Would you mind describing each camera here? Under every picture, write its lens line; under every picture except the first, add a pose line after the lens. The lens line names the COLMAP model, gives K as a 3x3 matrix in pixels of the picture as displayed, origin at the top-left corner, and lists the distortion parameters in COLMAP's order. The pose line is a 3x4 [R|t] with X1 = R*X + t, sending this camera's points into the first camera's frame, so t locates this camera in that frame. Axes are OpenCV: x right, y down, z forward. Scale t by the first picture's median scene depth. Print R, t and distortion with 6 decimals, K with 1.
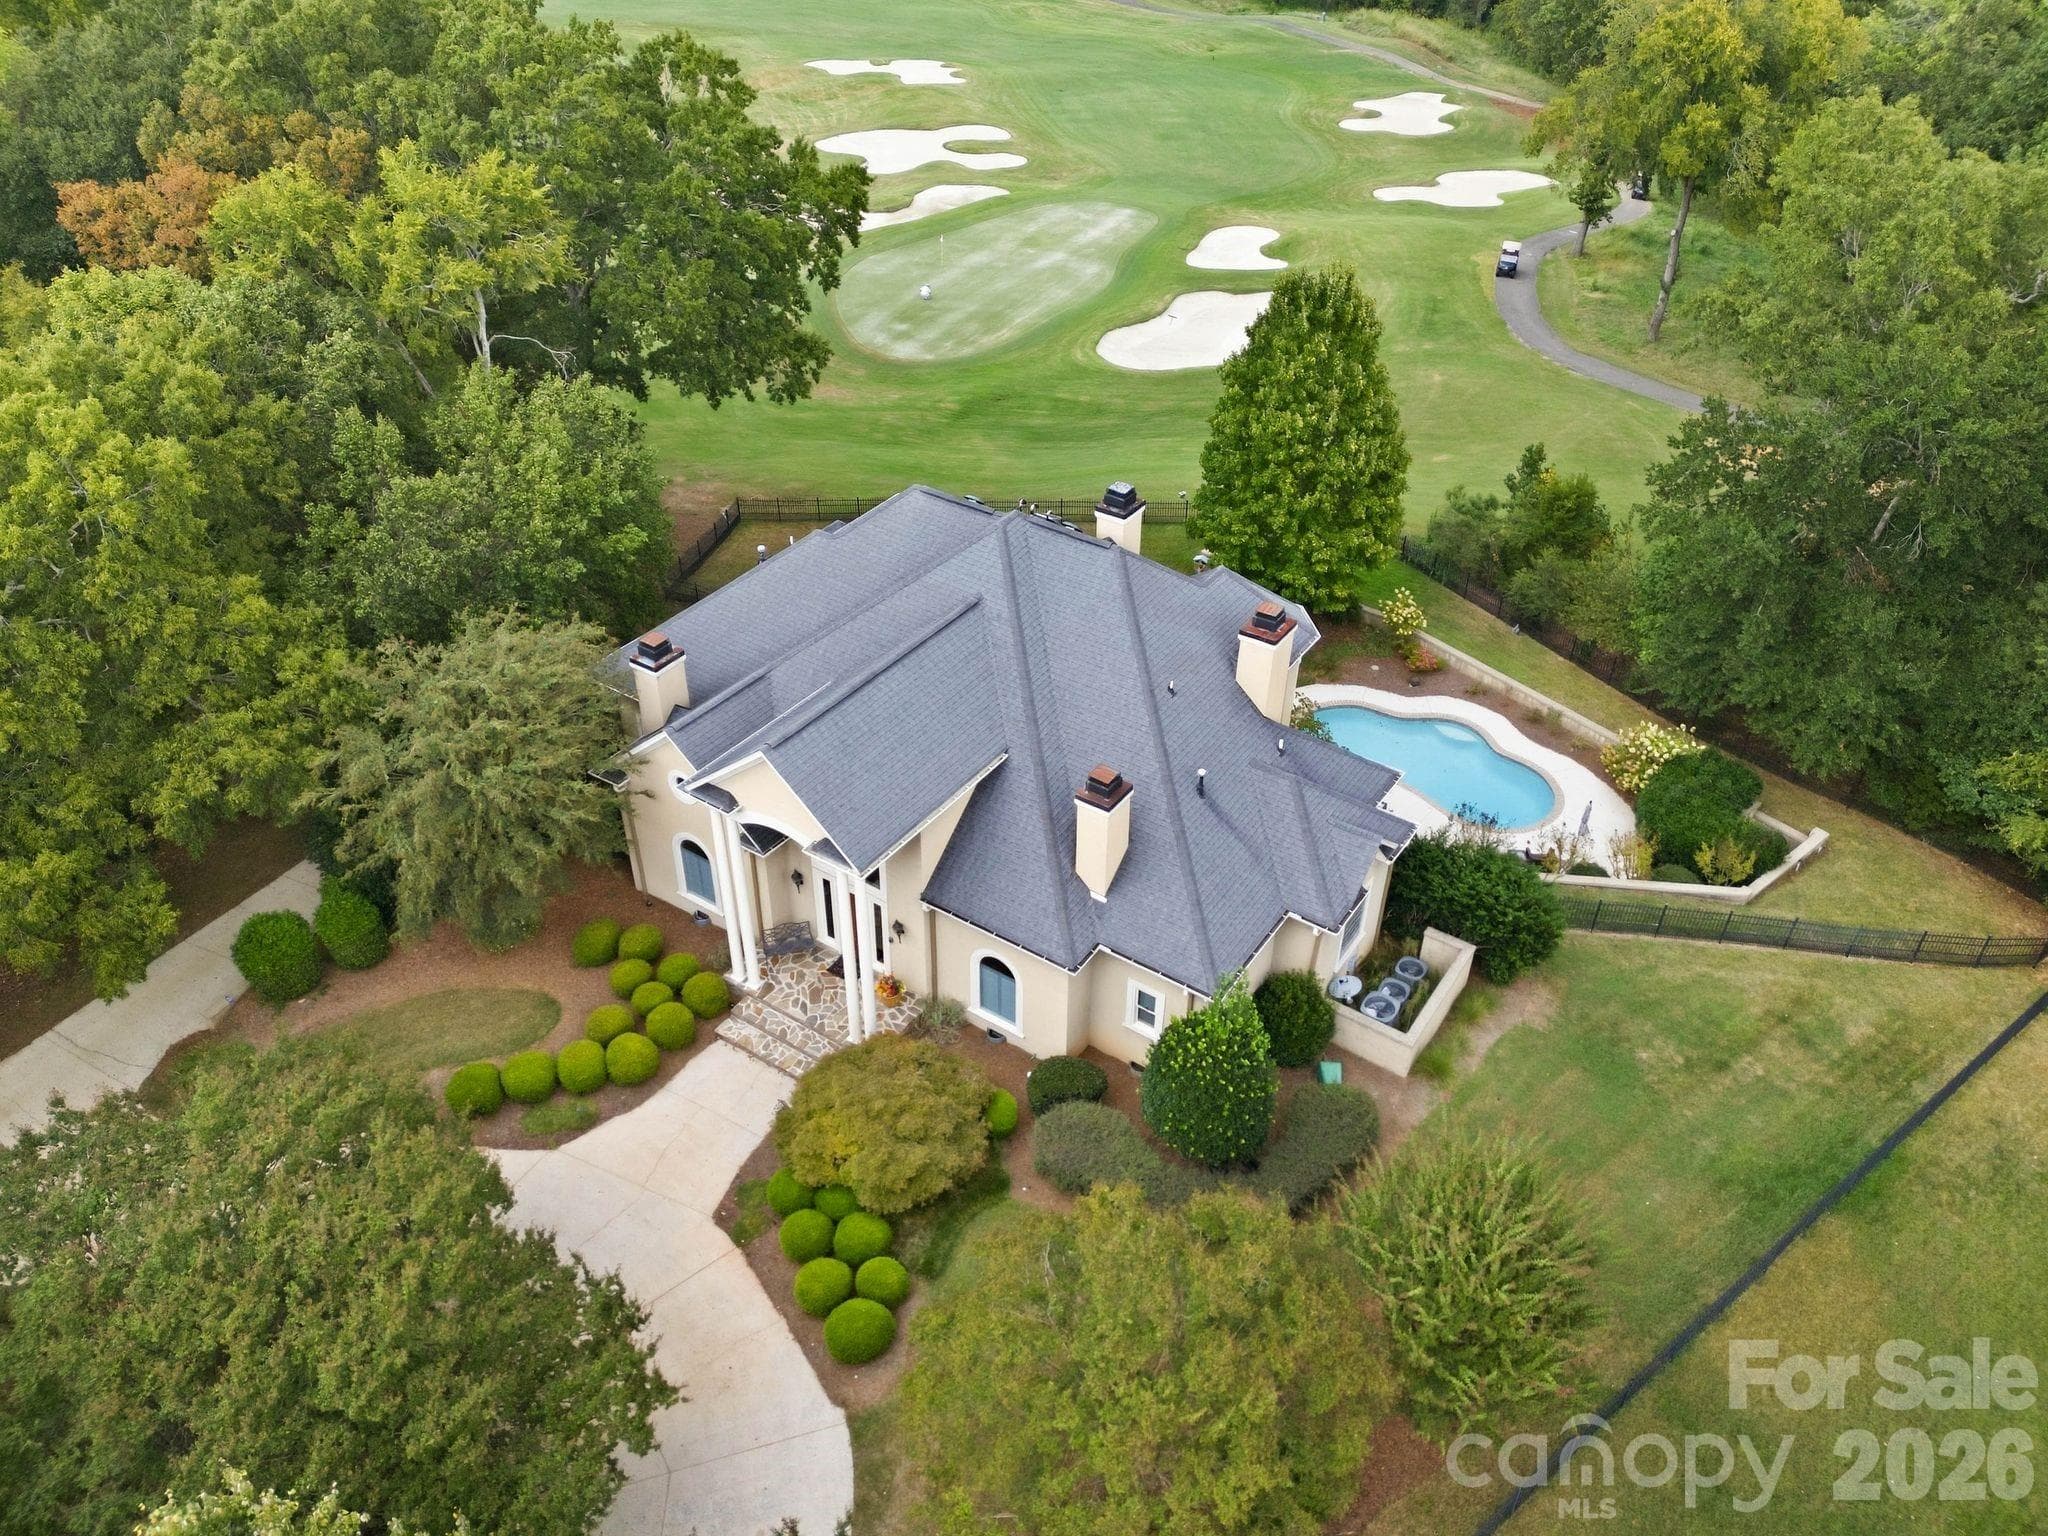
lens RADIAL K [[1510.3, 0, 1020.5], [0, 1510.3, 766.6], [0, 0, 1]] dist [0.032975, -0.001508]
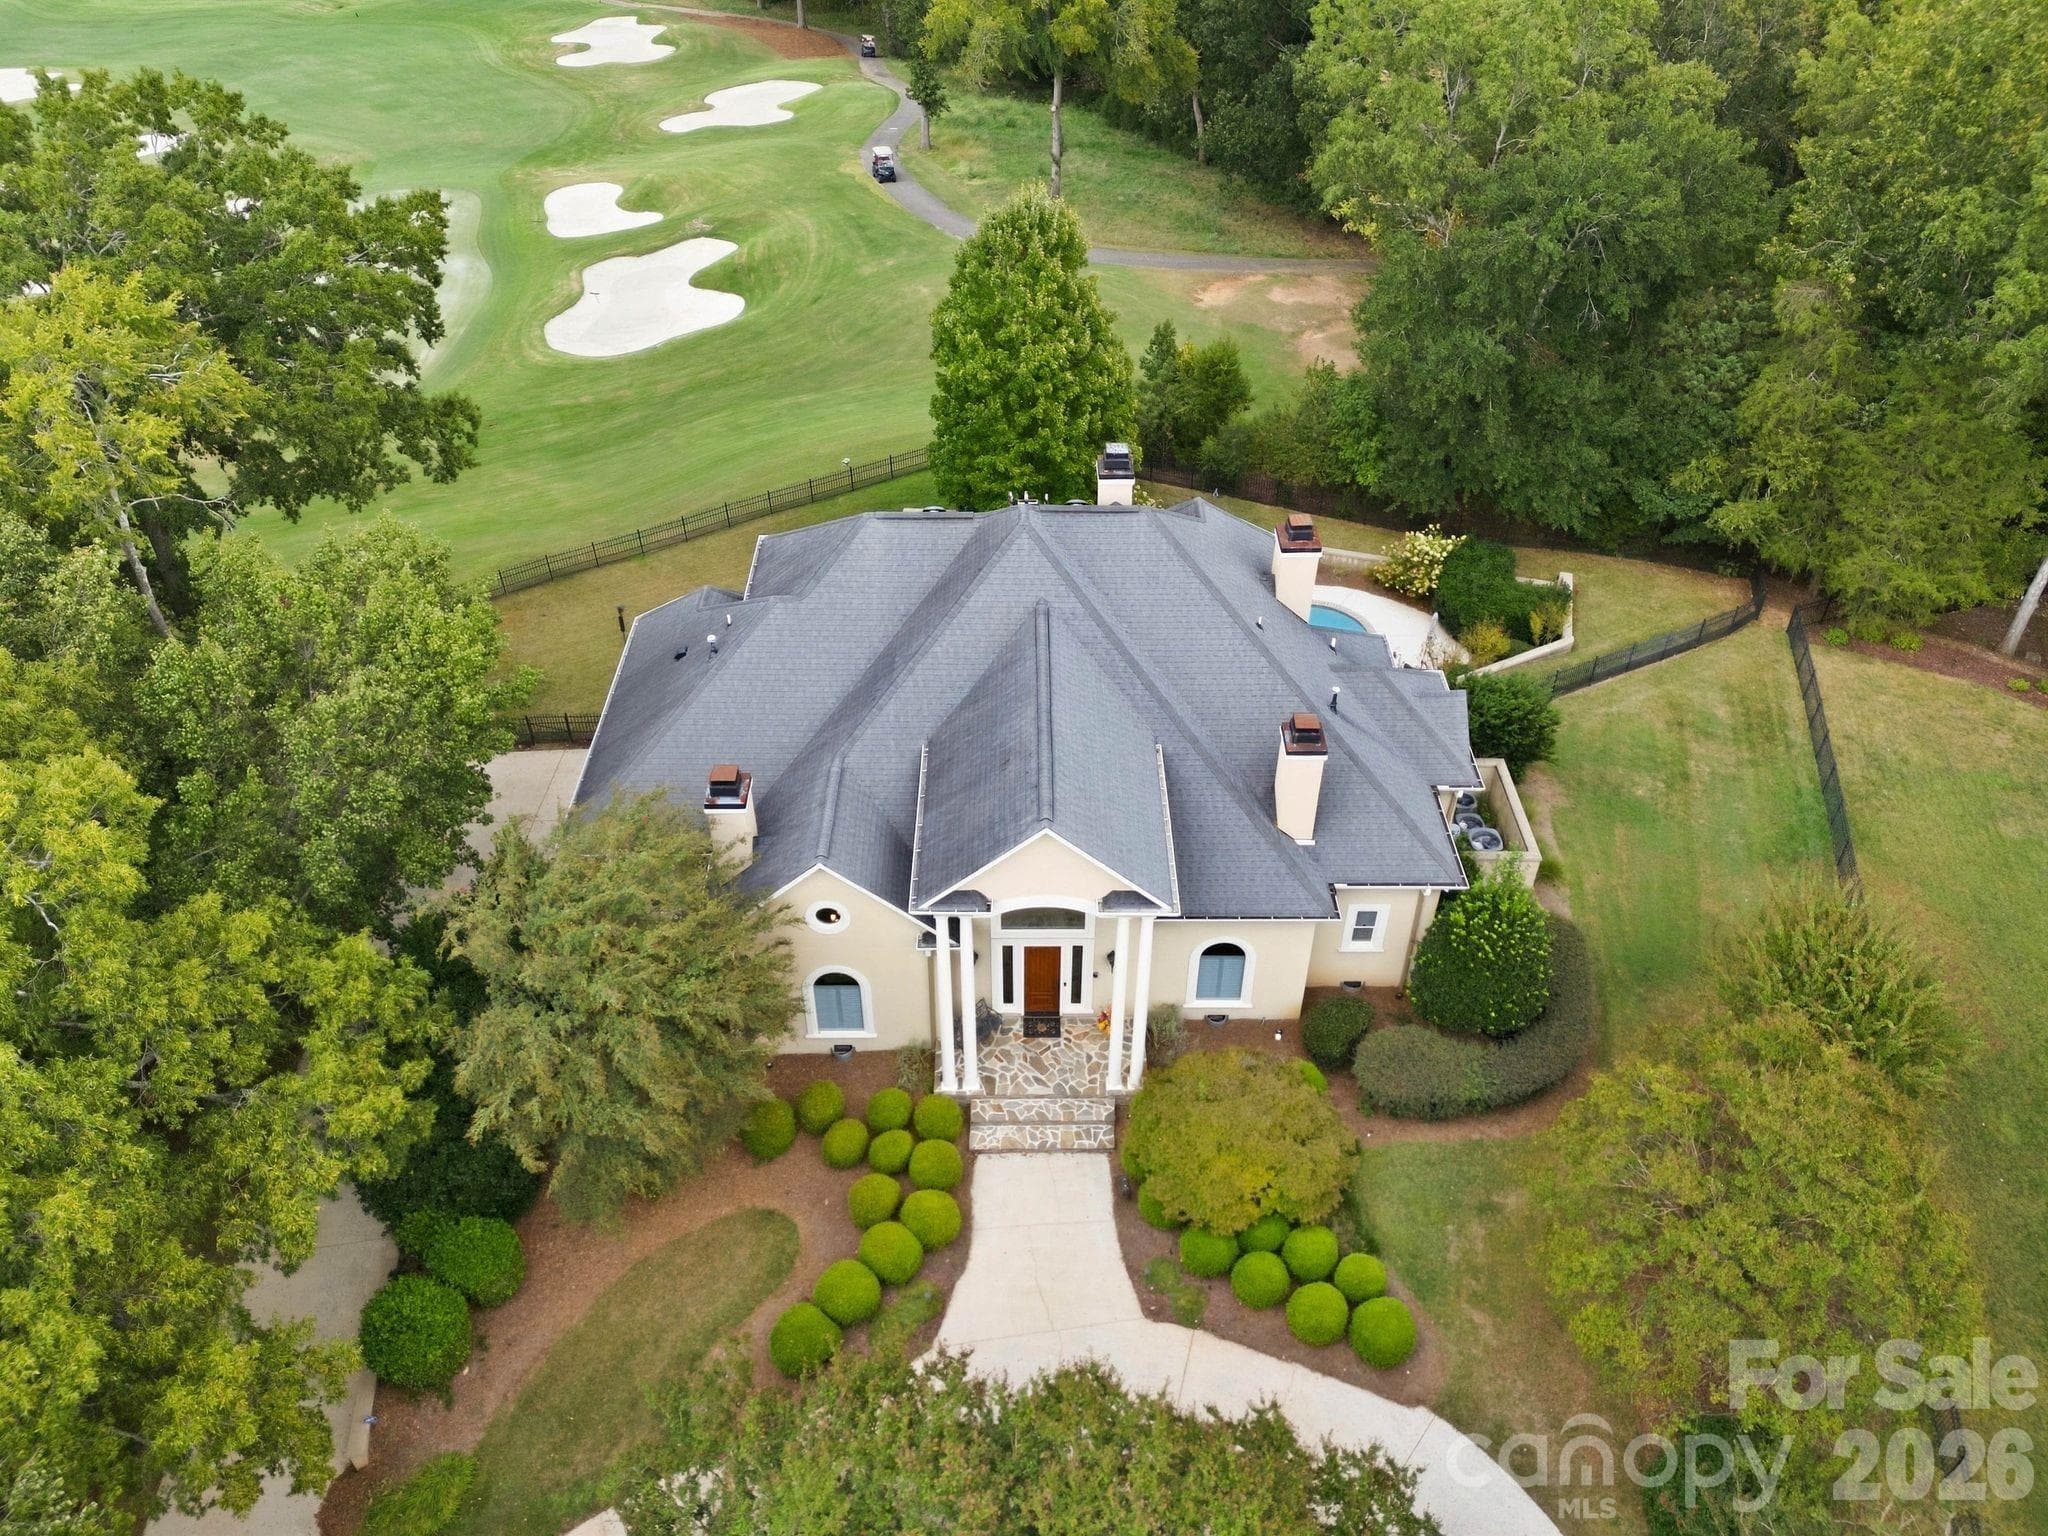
lens RADIAL K [[1510.3, 0, 1019.2], [0, 1510.3, 769.1], [0, 0, 1]] dist [0.032975, -0.001508]
pose [[0.829893, -0.365428, 0.421592, -0.419689], [0.345870, 0.929895, 0.125177, -0.122737], [-0.437779, 0.041932, 0.898104, 0.147783]]
